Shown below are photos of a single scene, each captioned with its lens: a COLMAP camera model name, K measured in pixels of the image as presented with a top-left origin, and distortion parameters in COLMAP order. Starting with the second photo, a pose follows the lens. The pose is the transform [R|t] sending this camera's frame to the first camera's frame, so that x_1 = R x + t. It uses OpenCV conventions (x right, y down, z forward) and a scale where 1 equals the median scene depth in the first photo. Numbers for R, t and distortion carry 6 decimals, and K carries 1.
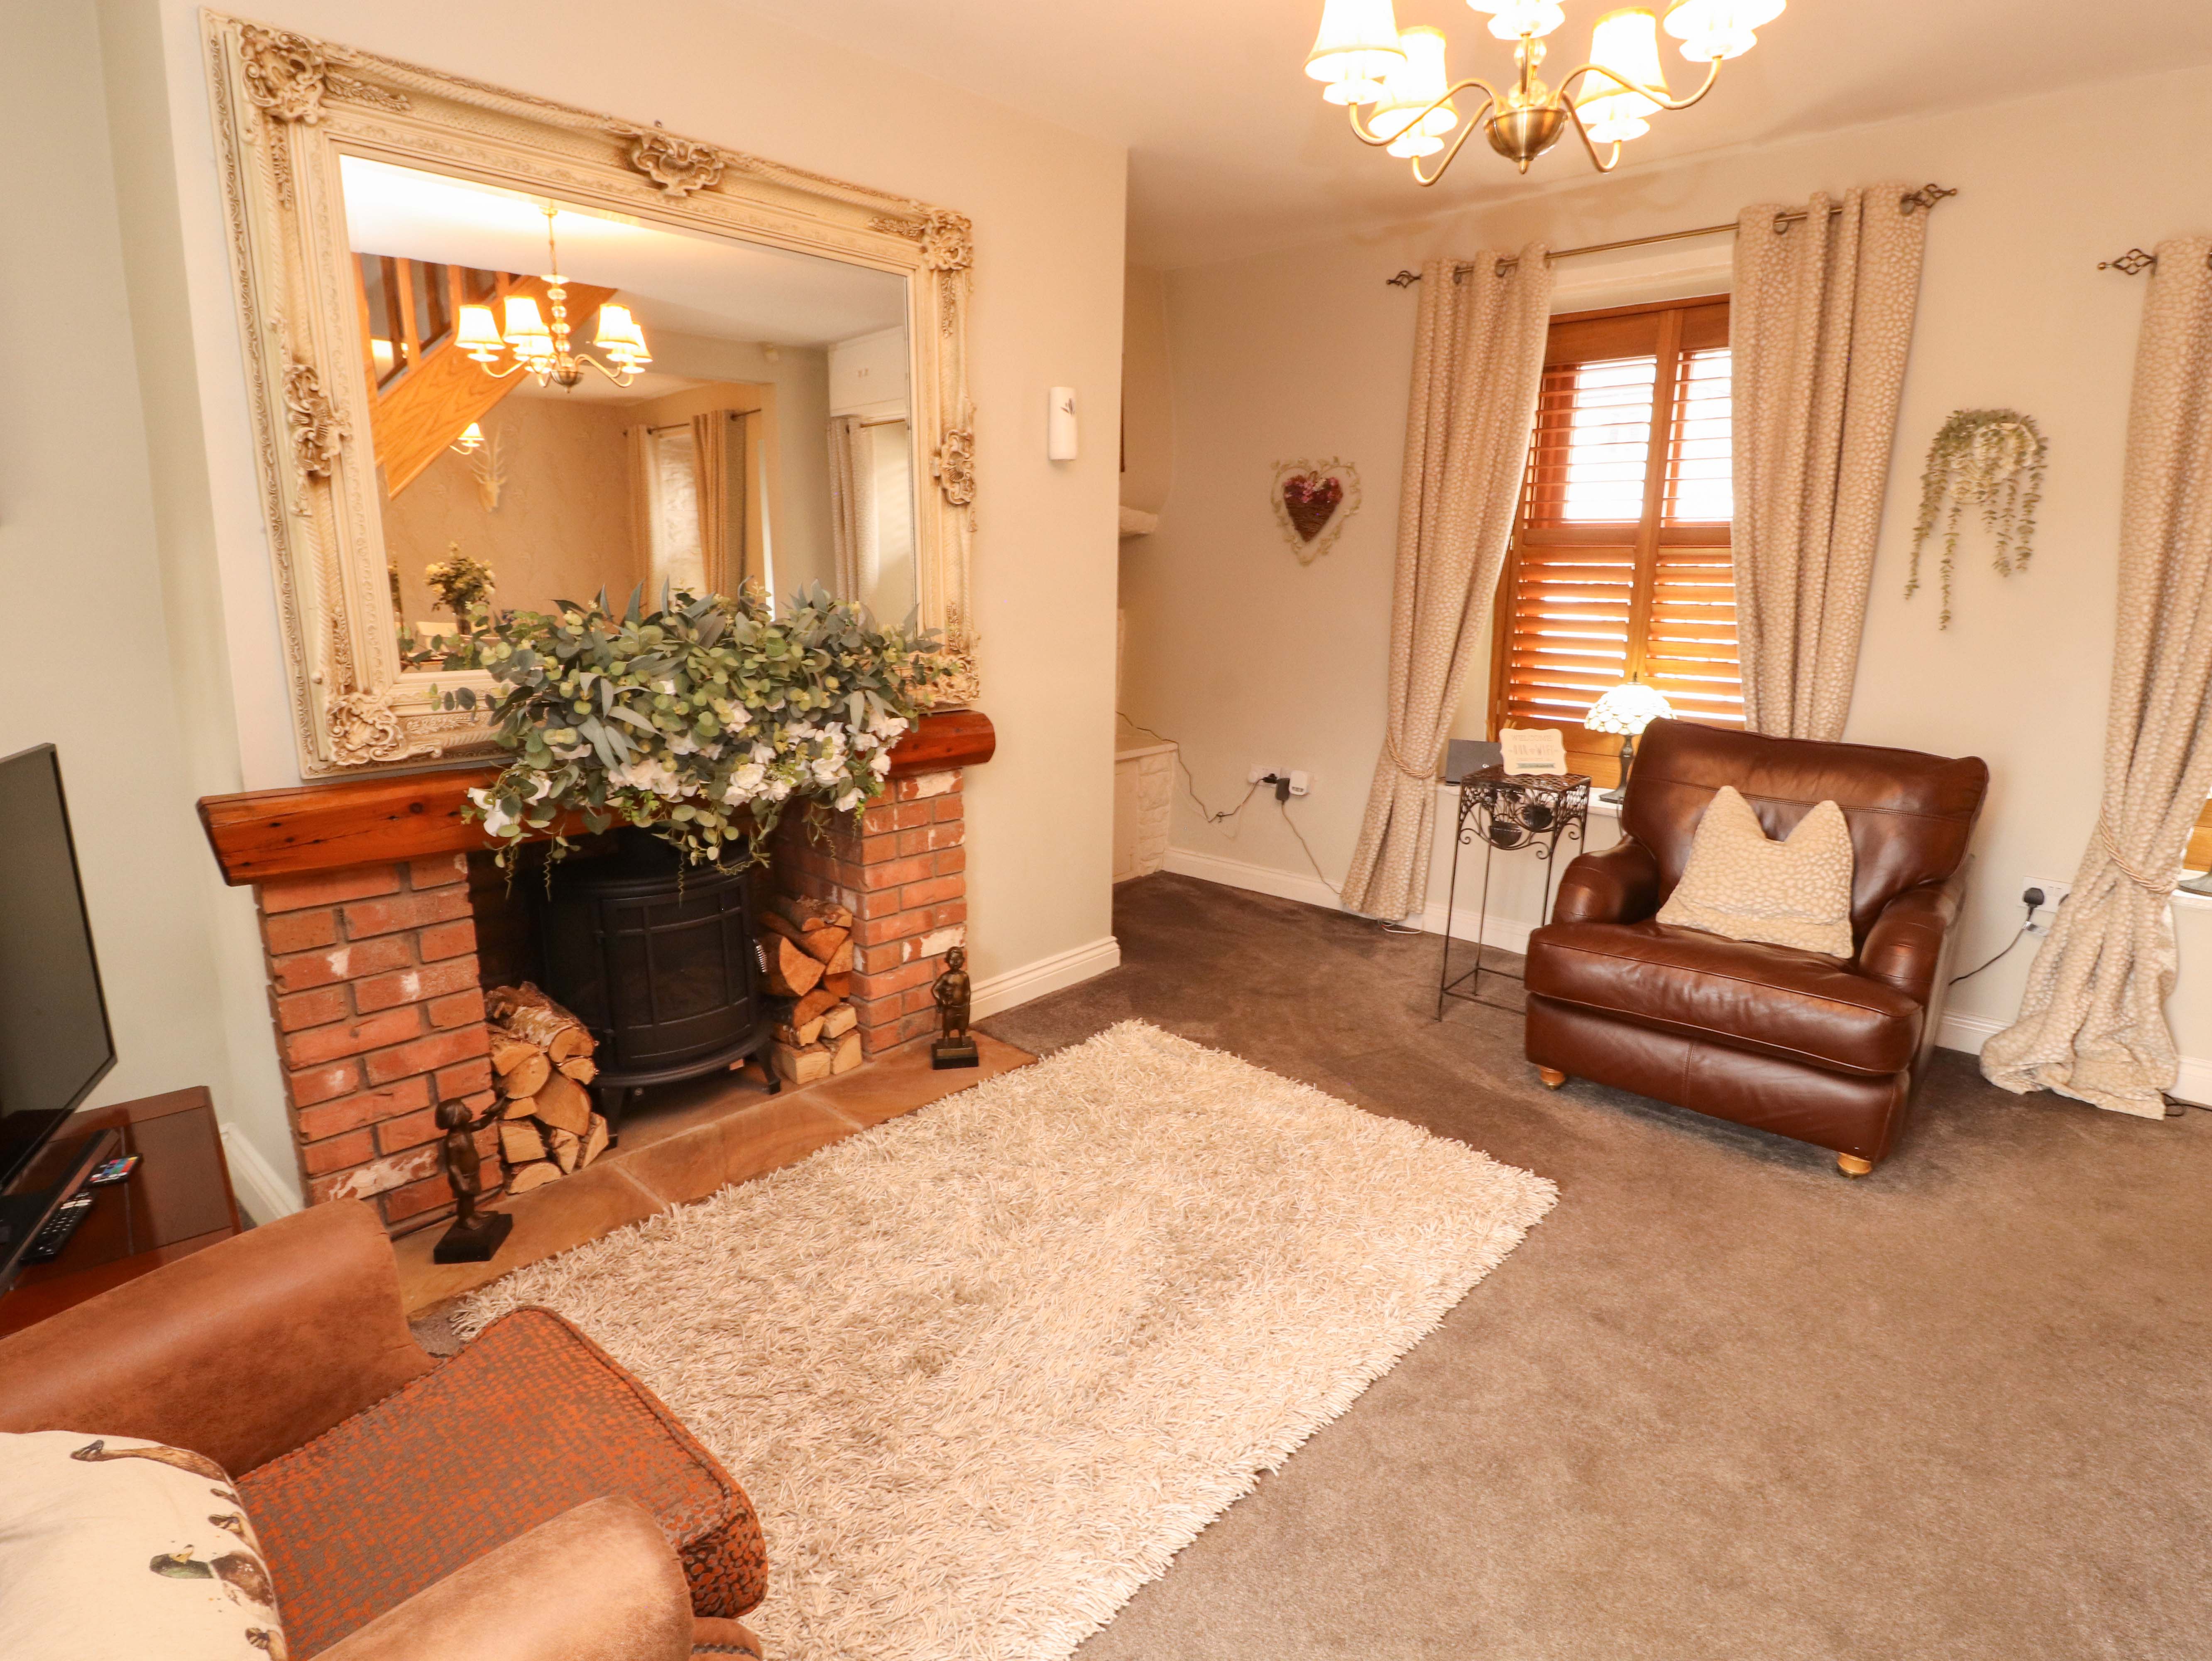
lens RADIAL K [[1144.7, 0, 1124.0], [0, 1144.7, 791.8], [0, 0, 1]] dist [0.002666, -0.014799]
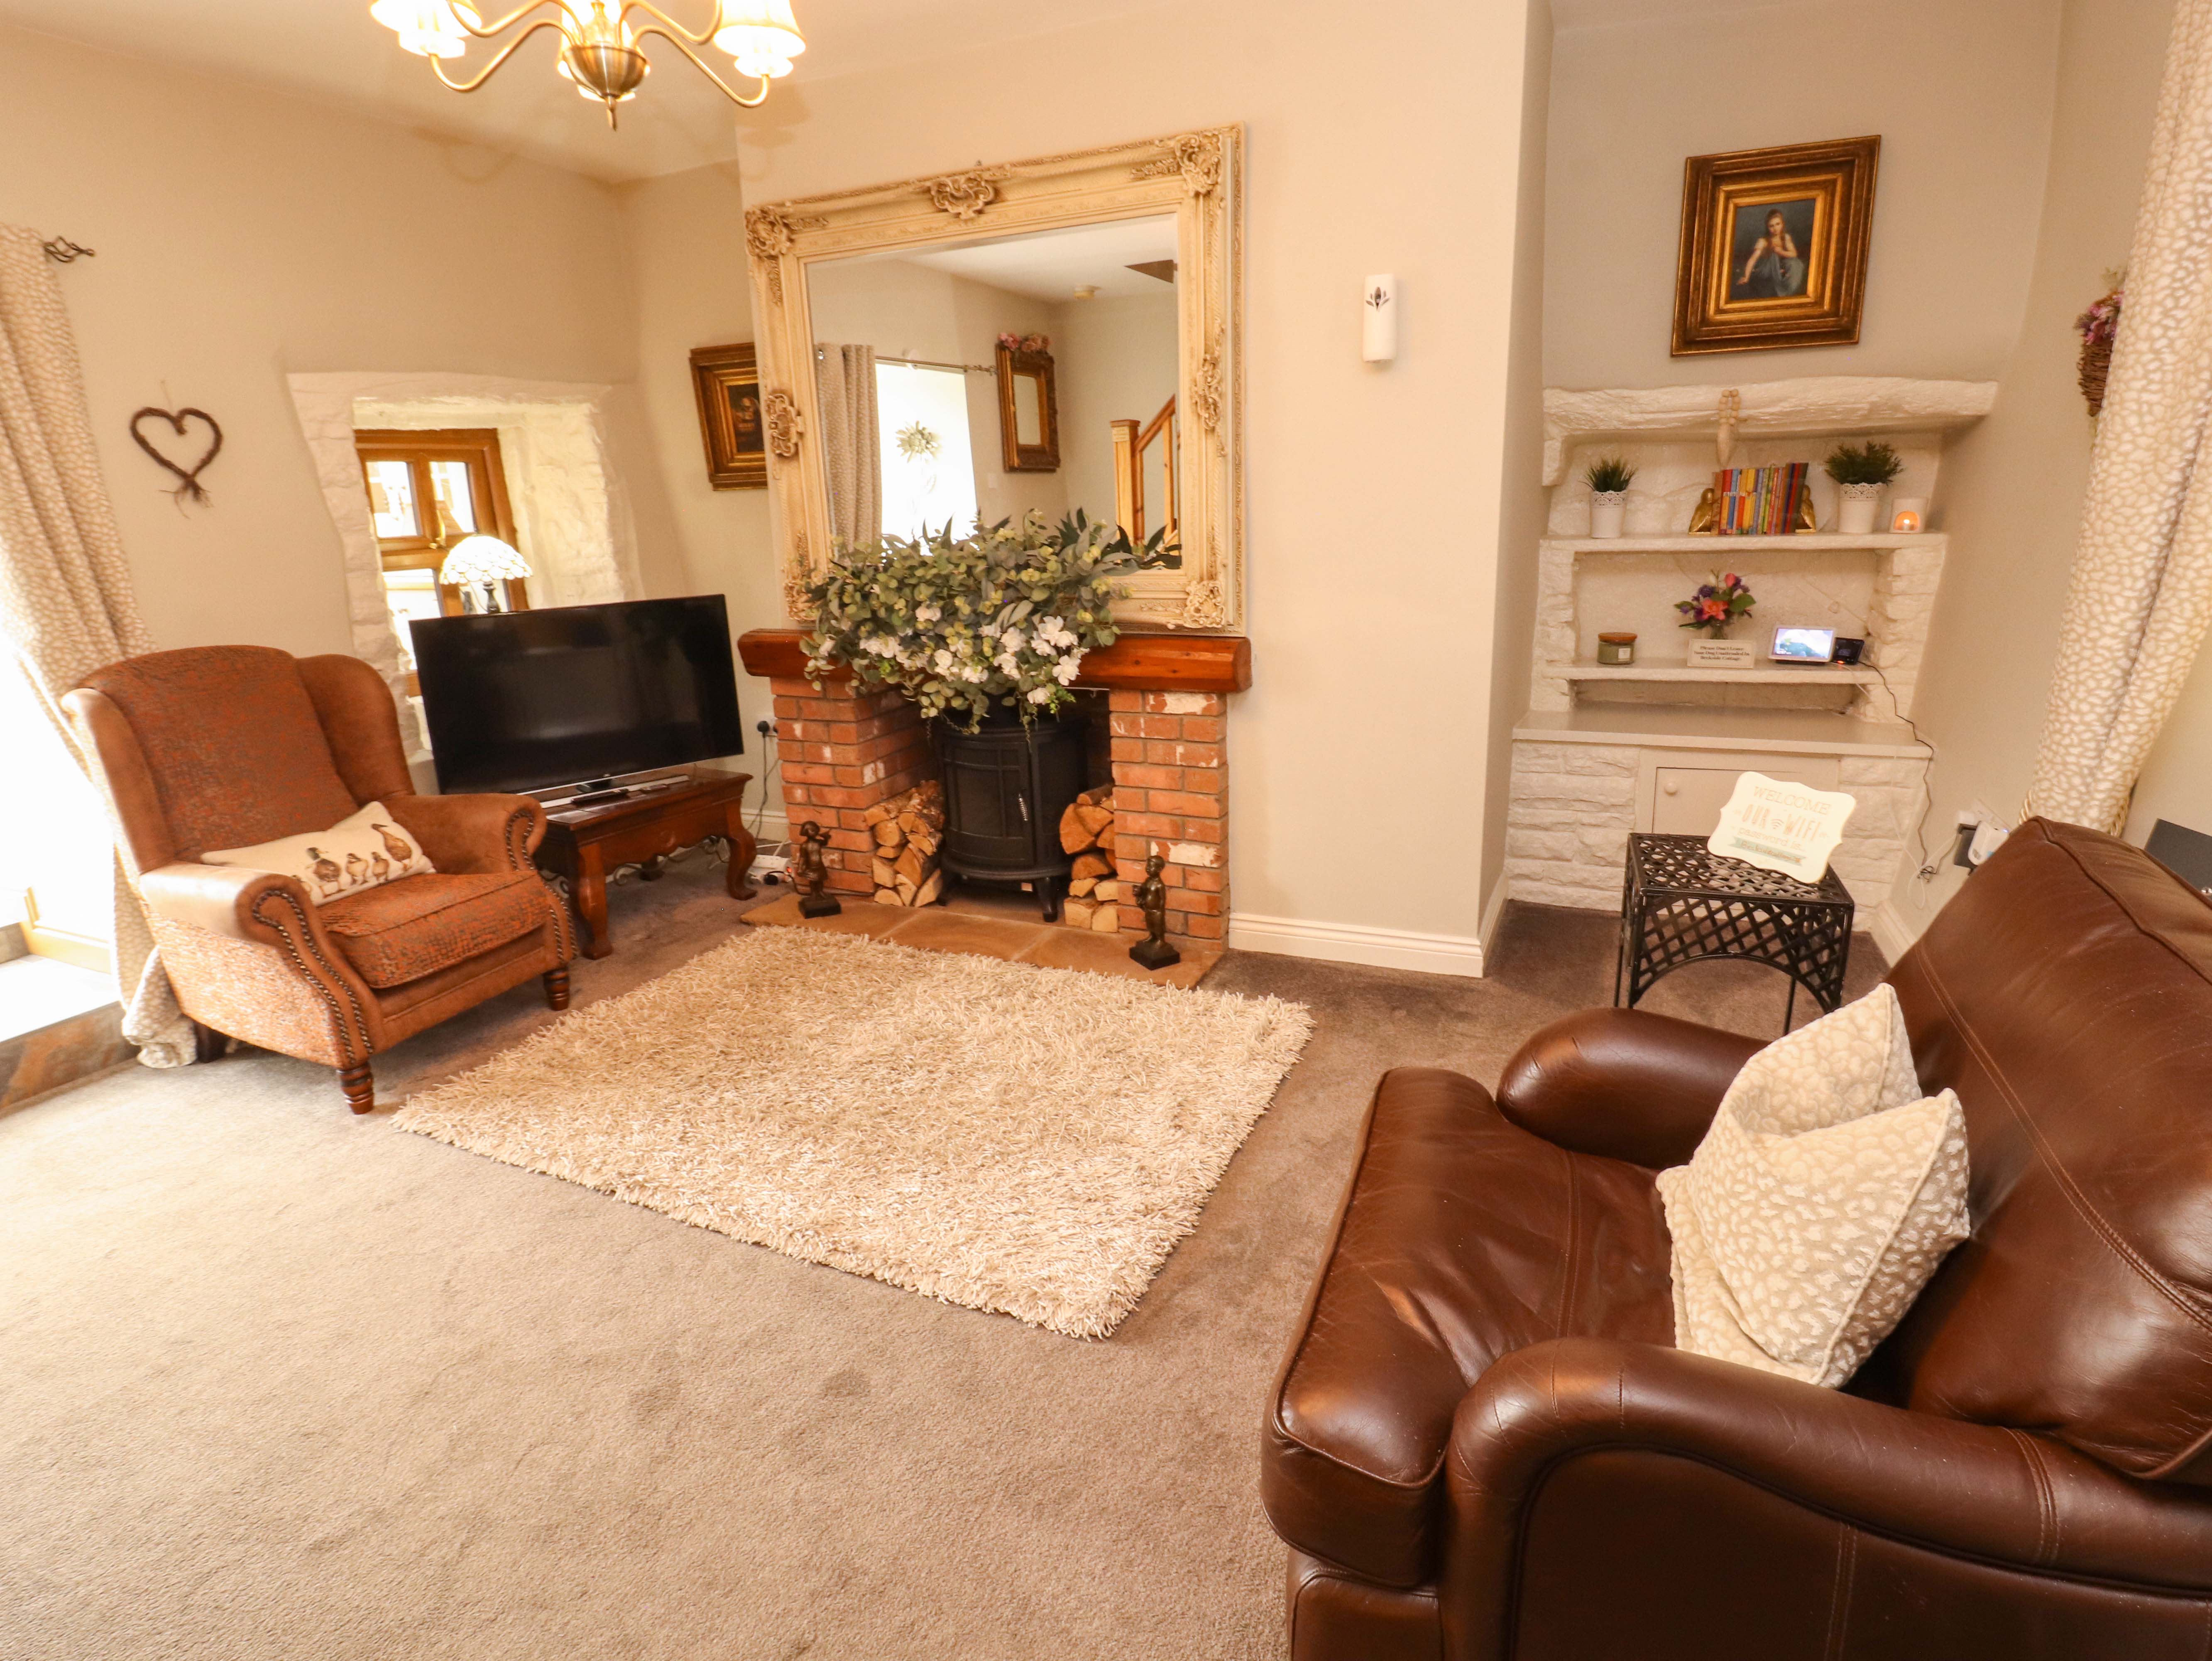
lens RADIAL K [[1144.7, 0, 1124.0], [0, 1144.7, 791.8], [0, 0, 1]] dist [0.002666, -0.014799]
pose [[0.328395, 0.216263, -0.919449, 0.865052], [-0.151847, 0.972862, 0.174591, -0.110918], [0.932255, 0.082281, 0.352322, 0.630259]]
